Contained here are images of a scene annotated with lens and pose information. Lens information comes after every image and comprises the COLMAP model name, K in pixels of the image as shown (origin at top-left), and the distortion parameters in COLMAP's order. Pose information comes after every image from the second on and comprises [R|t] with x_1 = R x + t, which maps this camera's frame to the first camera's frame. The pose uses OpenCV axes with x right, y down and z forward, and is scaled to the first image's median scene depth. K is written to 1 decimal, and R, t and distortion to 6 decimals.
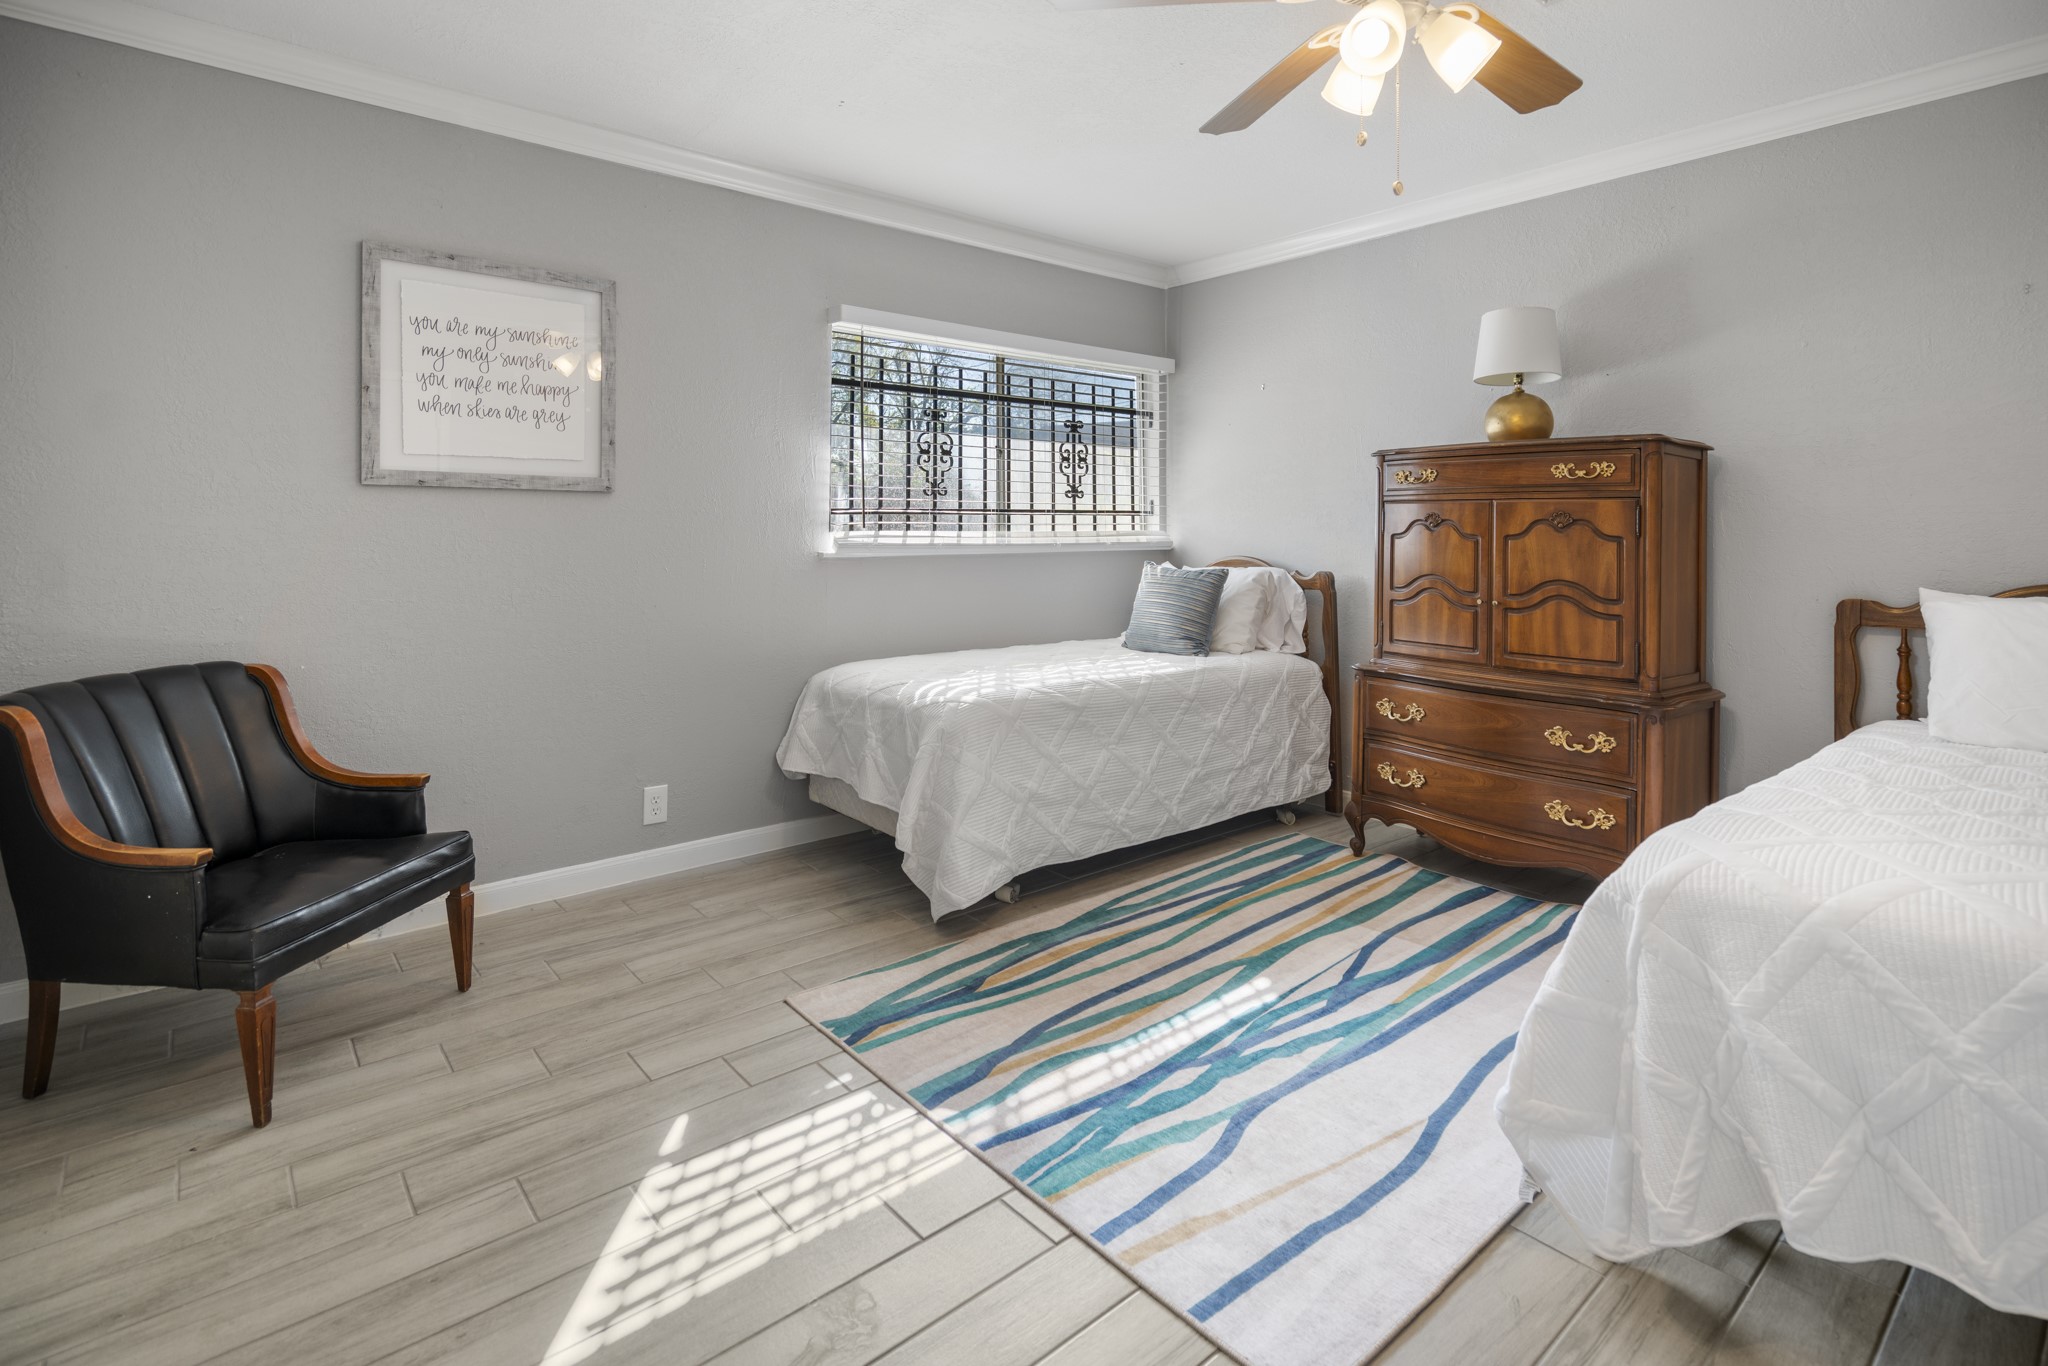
lens RADIAL K [[989.7, 0, 1027.2], [0, 989.7, 525.3], [0, 0, 1]] dist [-0.003222, -0.000457]
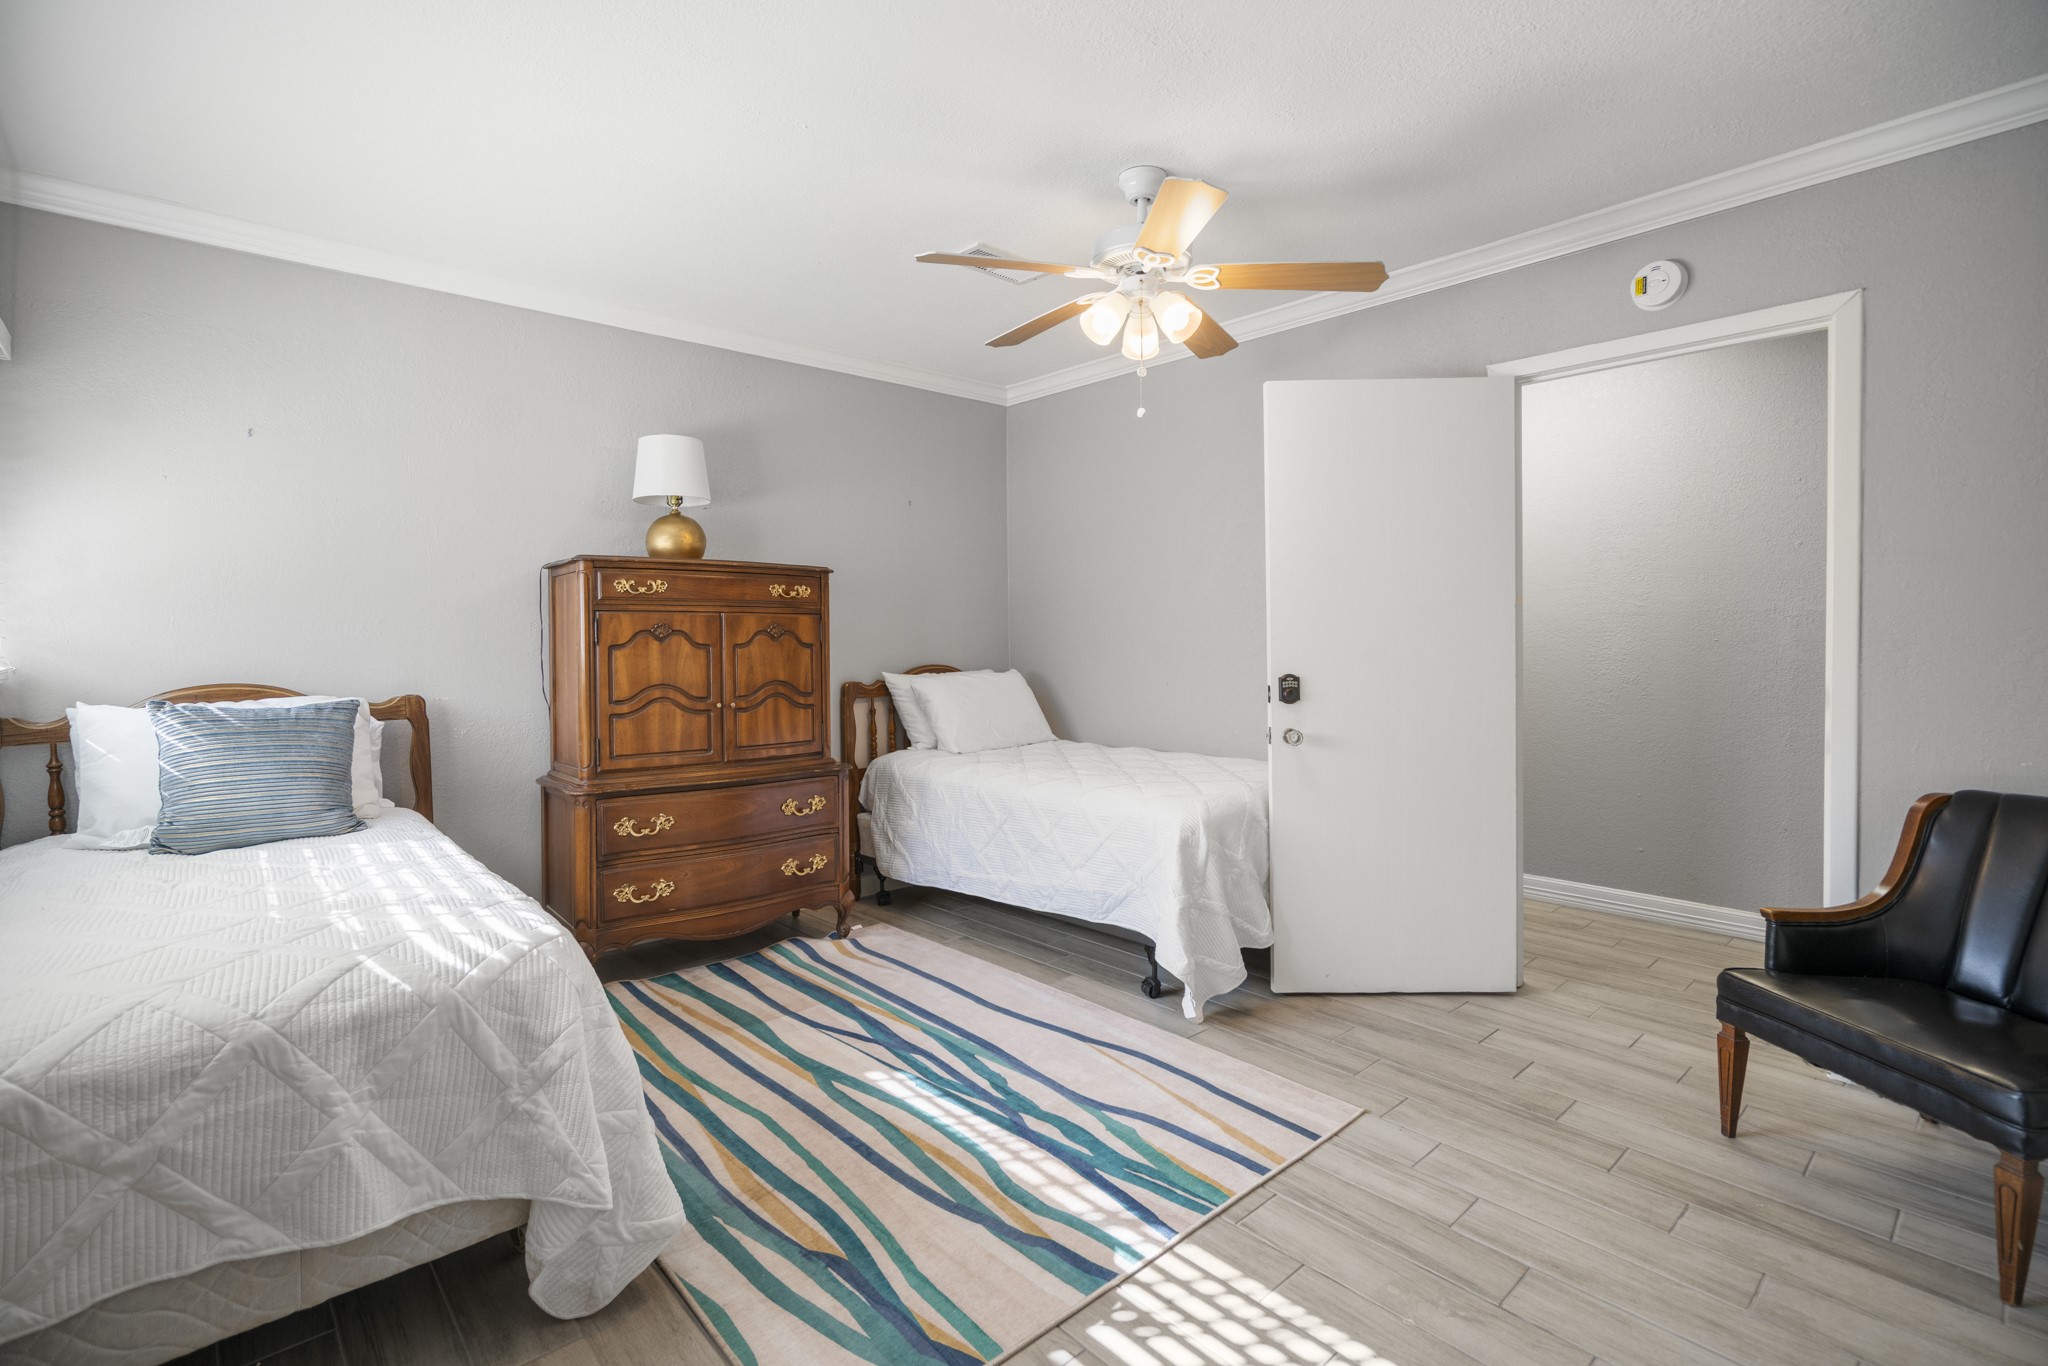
lens RADIAL K [[945.1, 0, 1028.7], [0, 945.1, 643.4], [0, 0, 1]] dist [-0.001596, -0.000111]
pose [[-0.029096, -0.010982, 0.999516, -0.654196], [0.000366, 0.999939, 0.010998, -0.002951], [-0.999577, 0.000686, -0.029091, 0.749366]]
